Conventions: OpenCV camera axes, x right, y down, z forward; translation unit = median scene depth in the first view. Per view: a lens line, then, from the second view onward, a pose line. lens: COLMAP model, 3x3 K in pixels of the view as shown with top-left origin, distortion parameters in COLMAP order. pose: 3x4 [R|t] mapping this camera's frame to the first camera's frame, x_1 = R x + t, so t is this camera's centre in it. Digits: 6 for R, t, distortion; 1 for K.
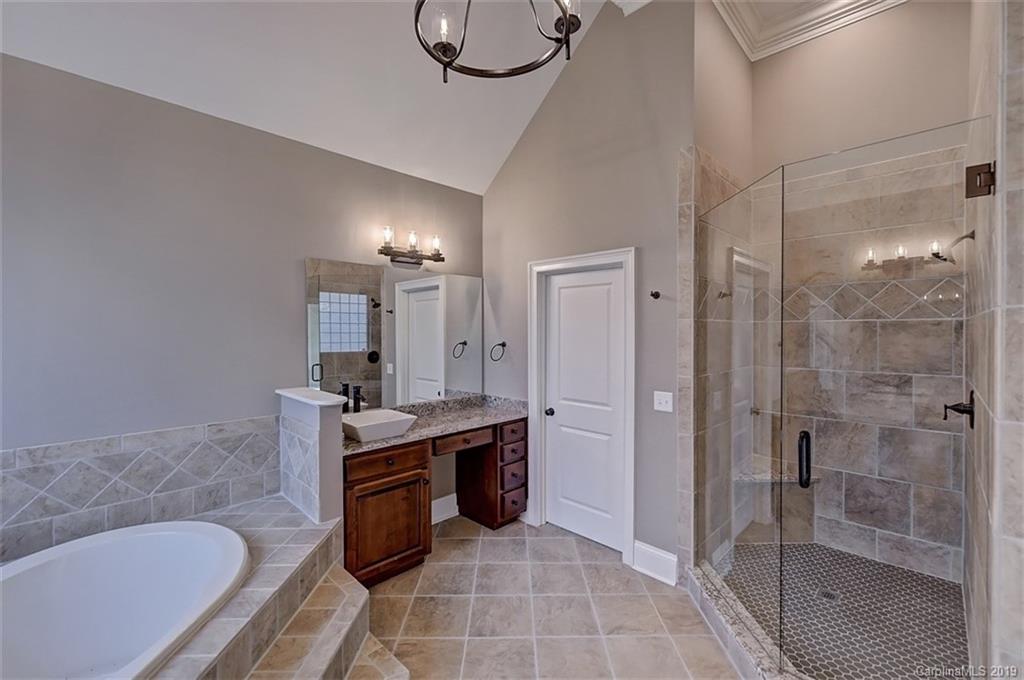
lens RADIAL K [[425.9, 0, 514.7], [0, 425.9, 335.4], [0, 0, 1]] dist [0.004205, -0.001130]
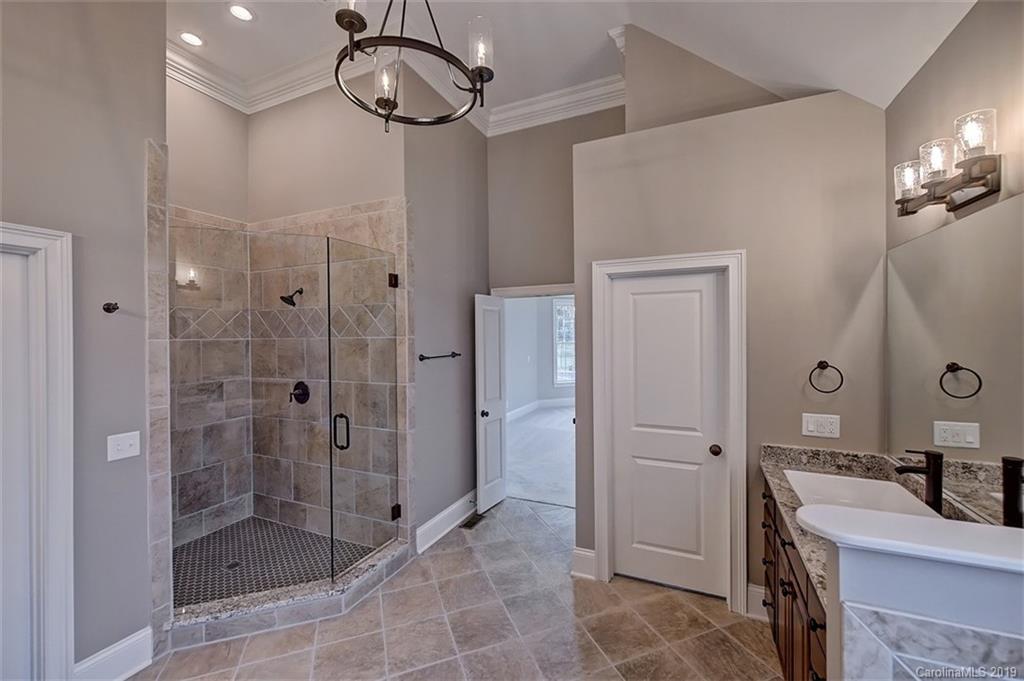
lens RADIAL K [[409.1, 0, 517.3], [0, 409.1, 337.1], [0, 0, 1]] dist [0.001481, -0.000059]
pose [[-0.343117, 0.002464, 0.939289, -0.592390], [0.019564, 0.999798, 0.004524, -0.031868], [-0.939089, 0.019928, -0.343096, 0.572459]]
